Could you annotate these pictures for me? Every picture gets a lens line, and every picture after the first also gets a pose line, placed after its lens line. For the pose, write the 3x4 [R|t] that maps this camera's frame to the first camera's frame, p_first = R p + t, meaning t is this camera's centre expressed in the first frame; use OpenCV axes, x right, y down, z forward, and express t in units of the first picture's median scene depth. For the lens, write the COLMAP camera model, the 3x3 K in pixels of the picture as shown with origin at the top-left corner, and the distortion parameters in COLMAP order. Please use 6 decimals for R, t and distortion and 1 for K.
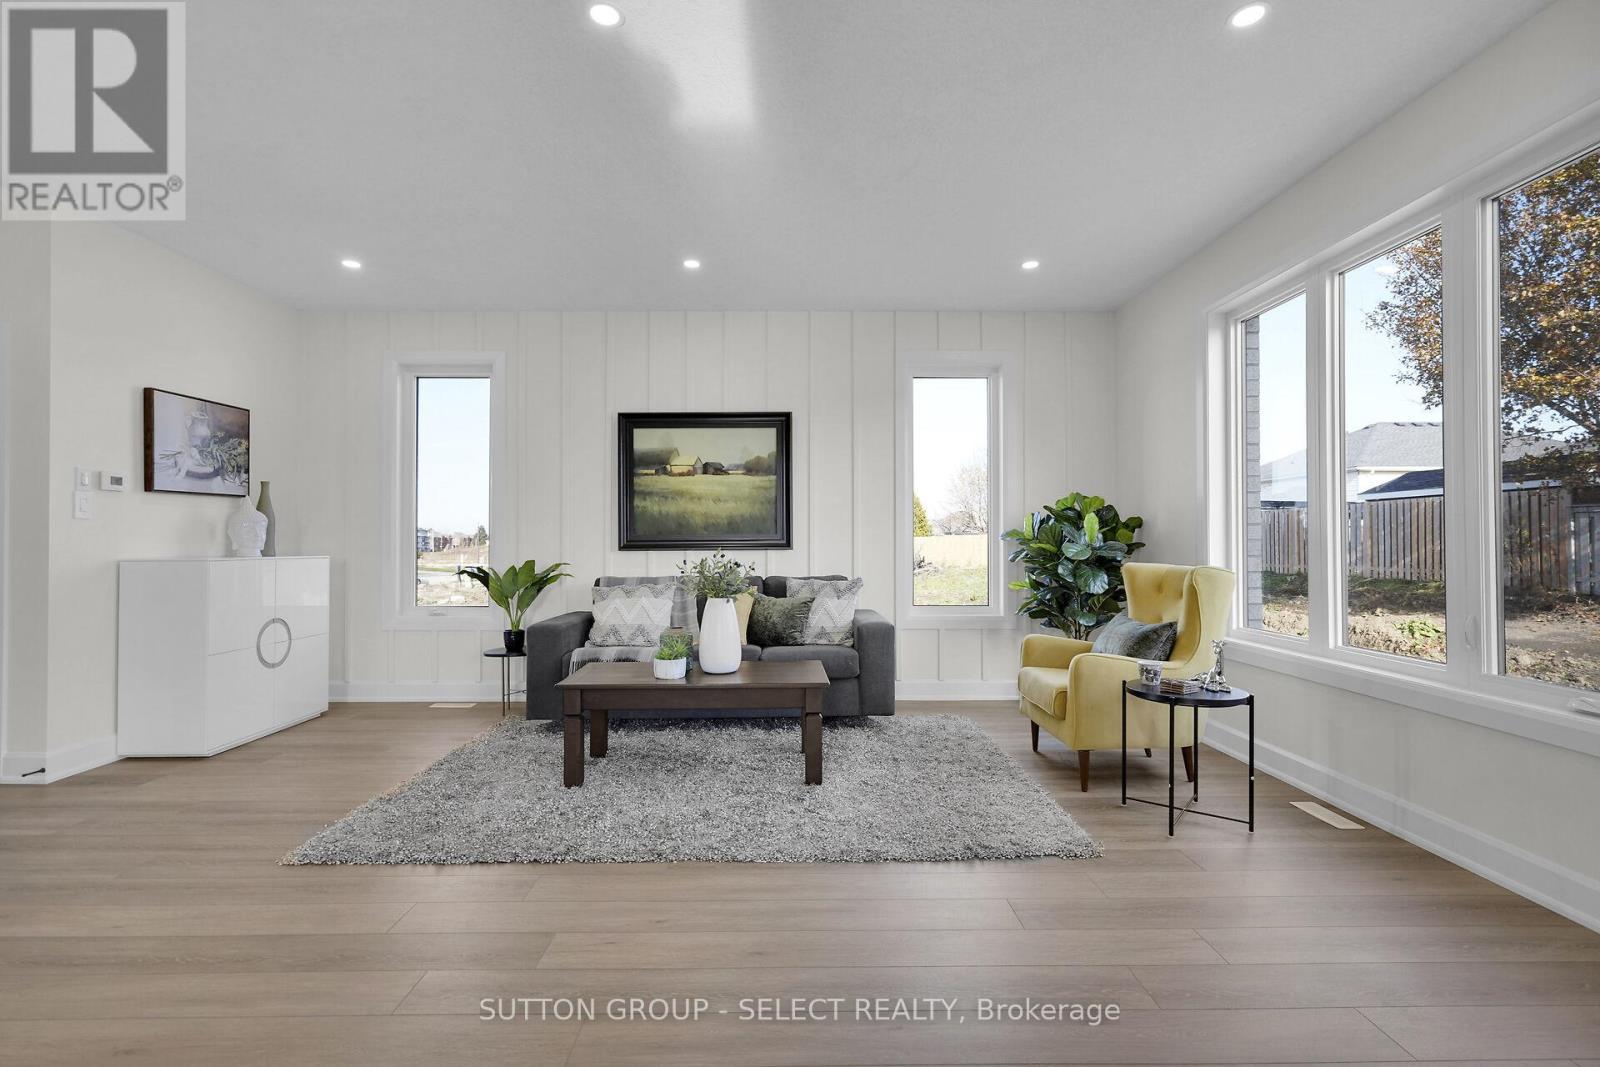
lens RADIAL K [[738.3, 0, 795.4], [0, 738.3, 535.3], [0, 0, 1]] dist [-0.005436, 0.000262]
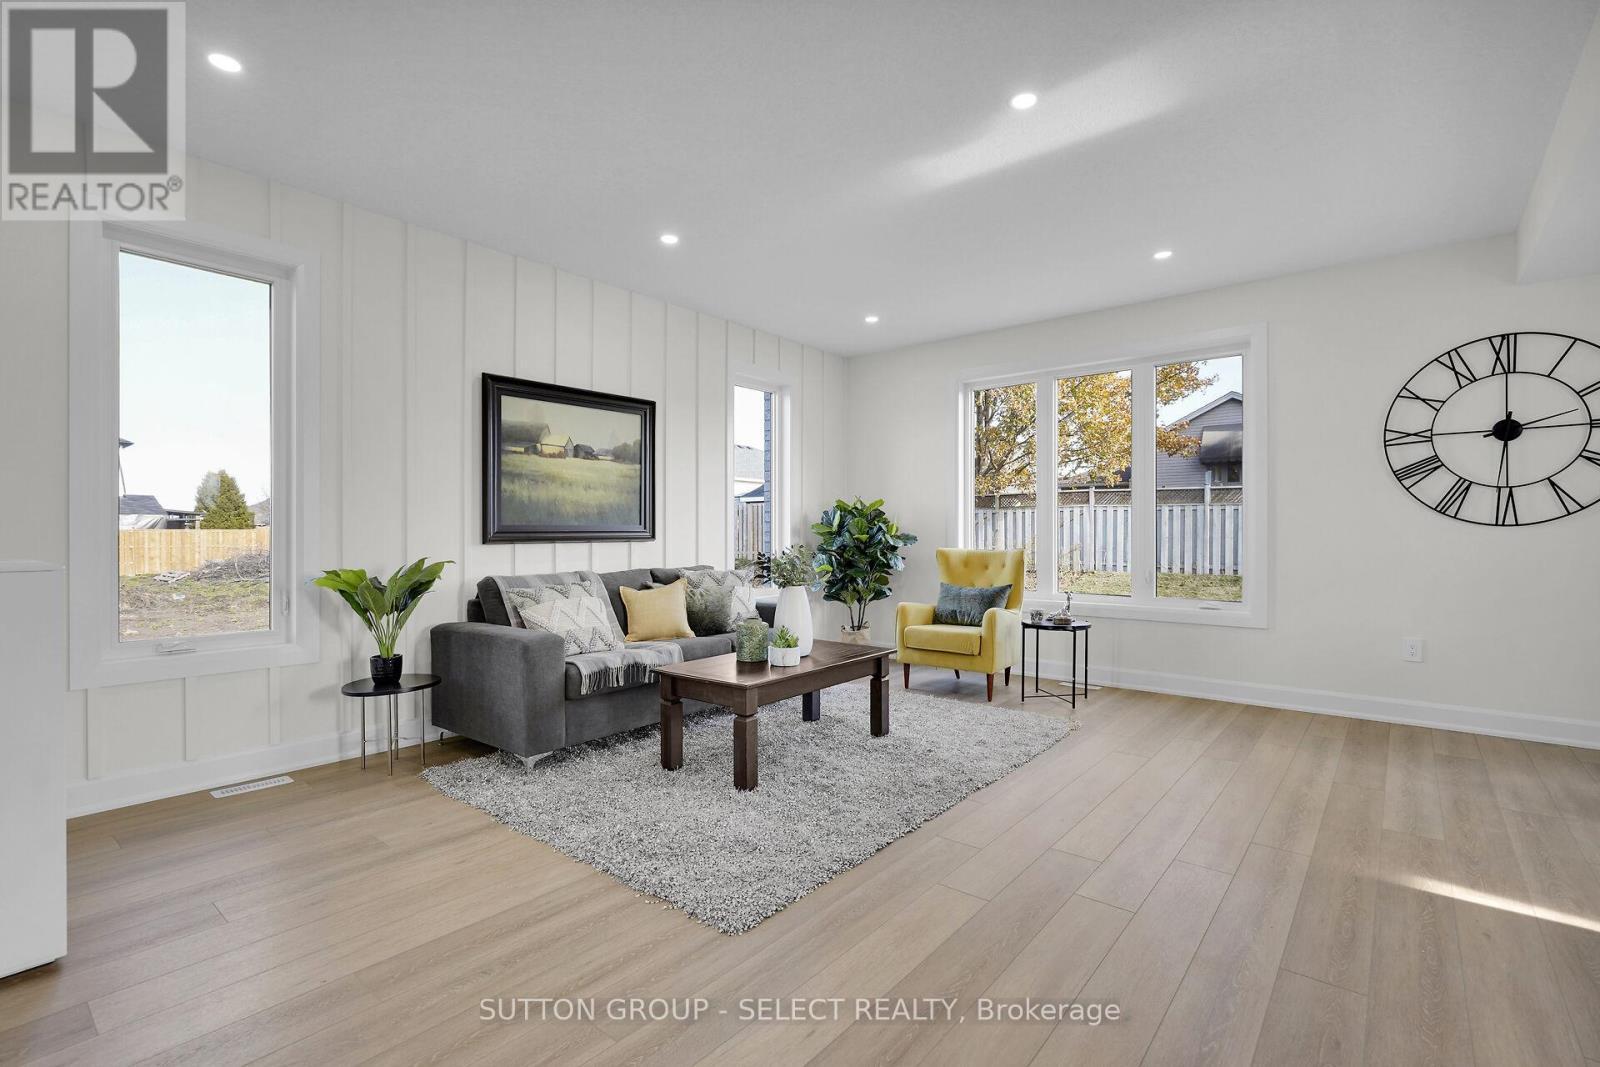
lens RADIAL K [[738.3, 0, 792.9], [0, 738.3, 536.2], [0, 0, 1]] dist [-0.005436, 0.000262]
pose [[0.650639, -0.001683, 0.759385, -0.631294], [-0.007288, 0.999938, 0.008460, 0.003136], [-0.759352, -0.011038, 0.650586, 0.216620]]
